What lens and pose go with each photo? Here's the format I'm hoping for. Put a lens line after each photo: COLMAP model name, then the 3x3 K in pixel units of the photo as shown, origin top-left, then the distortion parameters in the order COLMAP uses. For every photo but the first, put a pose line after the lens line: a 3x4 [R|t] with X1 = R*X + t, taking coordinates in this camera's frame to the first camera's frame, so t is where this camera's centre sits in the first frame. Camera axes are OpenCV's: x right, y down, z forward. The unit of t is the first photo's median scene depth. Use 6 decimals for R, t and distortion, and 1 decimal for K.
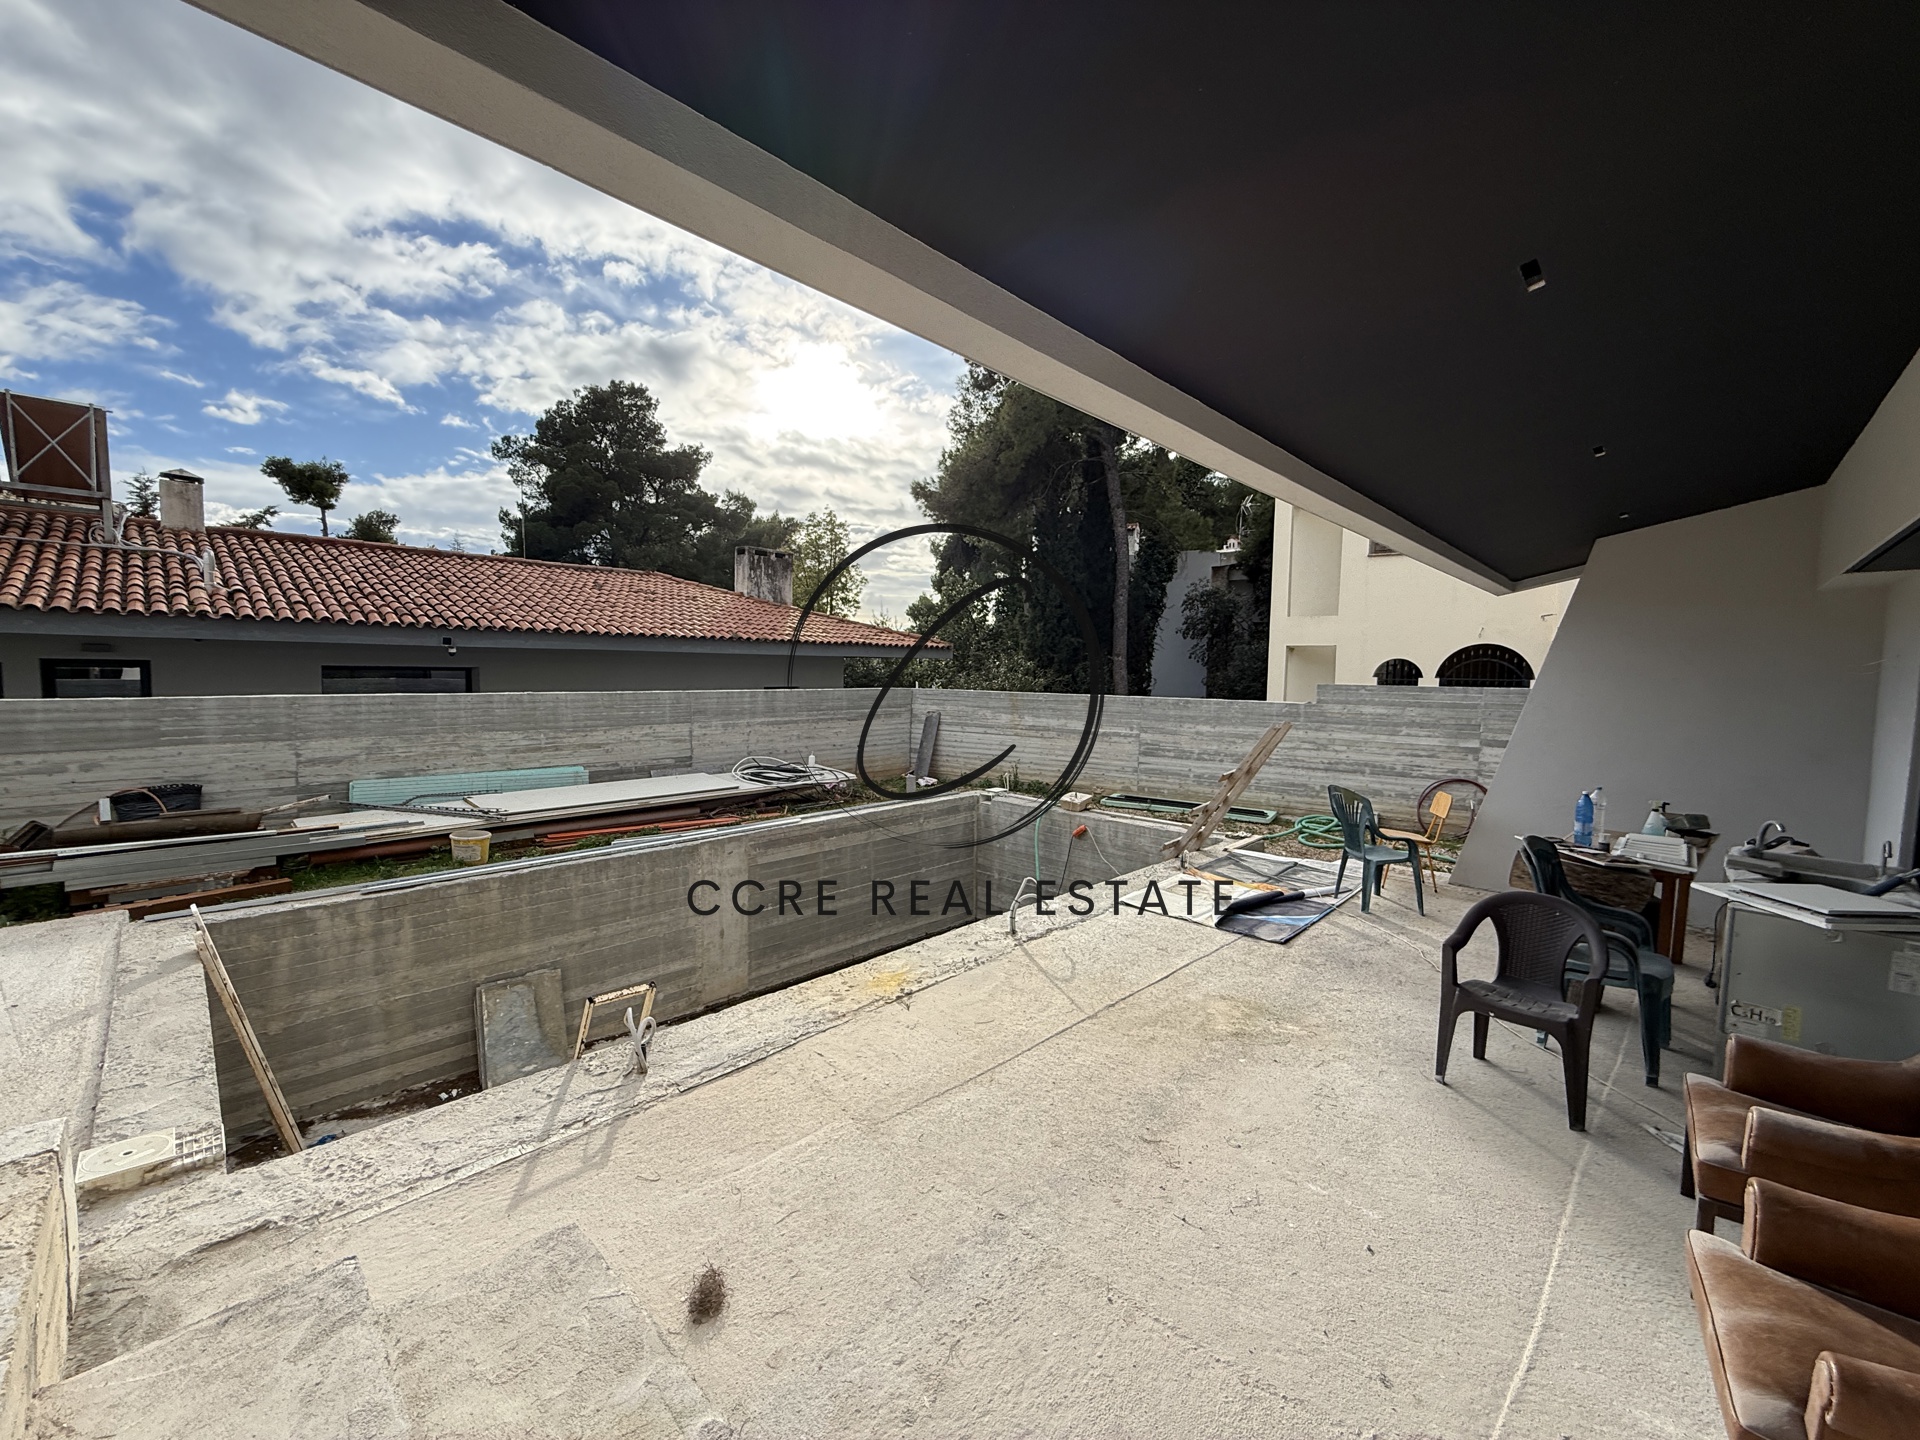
lens RADIAL K [[765.4, 0, 952.6], [0, 765.4, 718.1], [0, 0, 1]] dist [-0.000008, -0.000199]
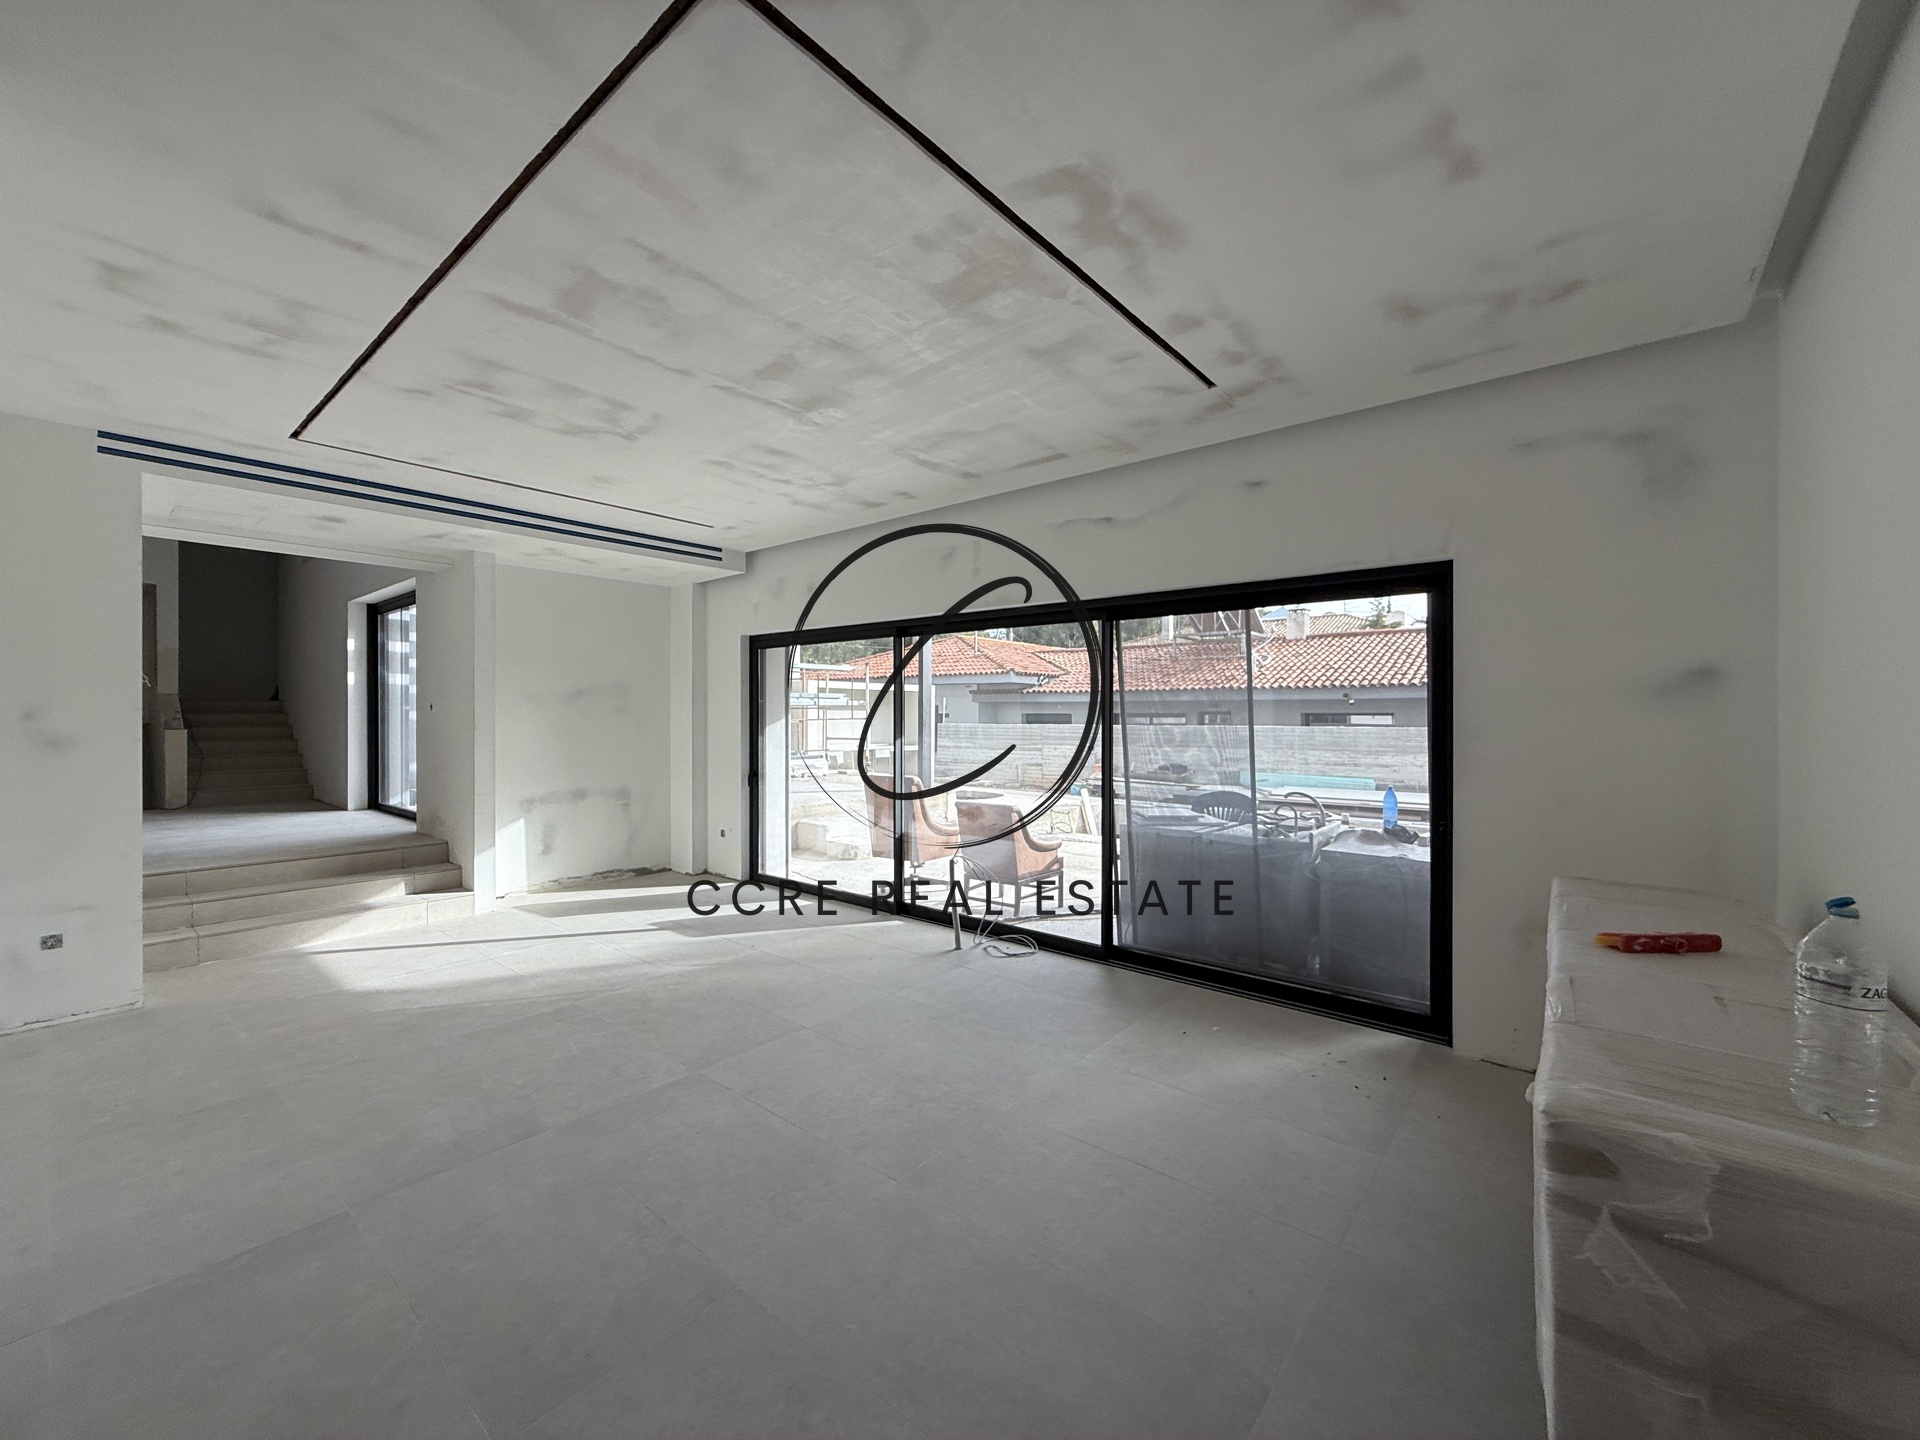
lens RADIAL K [[765.4, 0, 952.6], [0, 765.4, 718.1], [0, 0, 1]] dist [-0.000008, -0.000199]
pose [[0.064389, -0.014434, -0.997821, 0.813092], [-0.065652, 0.997668, -0.018669, 0.025119], [0.995763, 0.066711, 0.063291, 0.118527]]
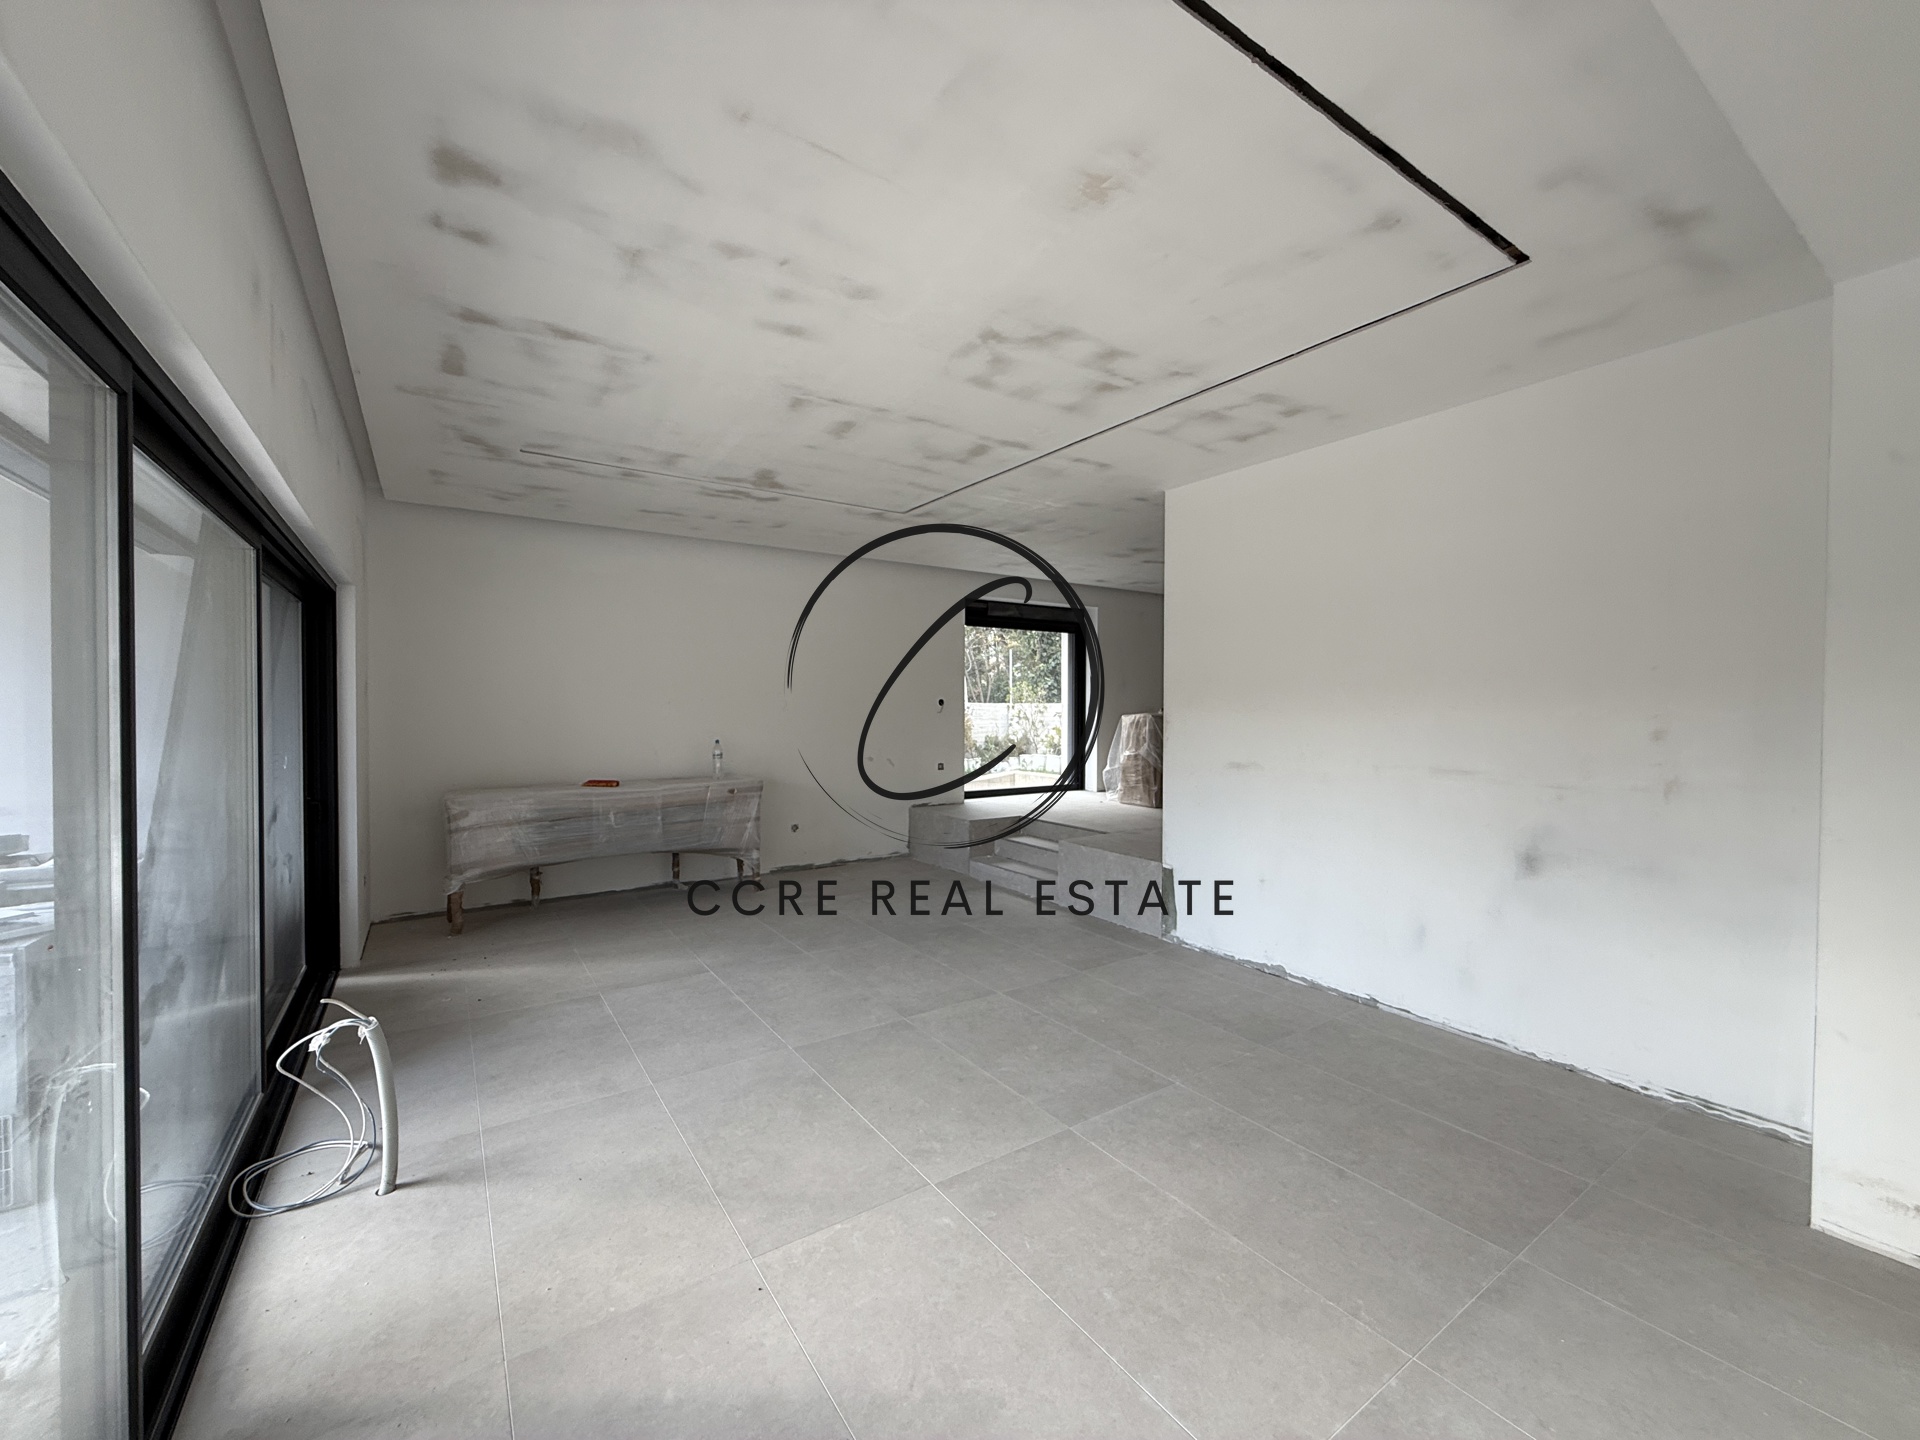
lens RADIAL K [[765.4, 0, 952.6], [0, 765.4, 718.1], [0, 0, 1]] dist [-0.000008, -0.000199]
pose [[0.207489, -0.034087, 0.977643, 0.175264], [0.065285, 0.997647, 0.020928, 0.022630], [-0.976056, 0.059483, 0.209226, -0.055703]]
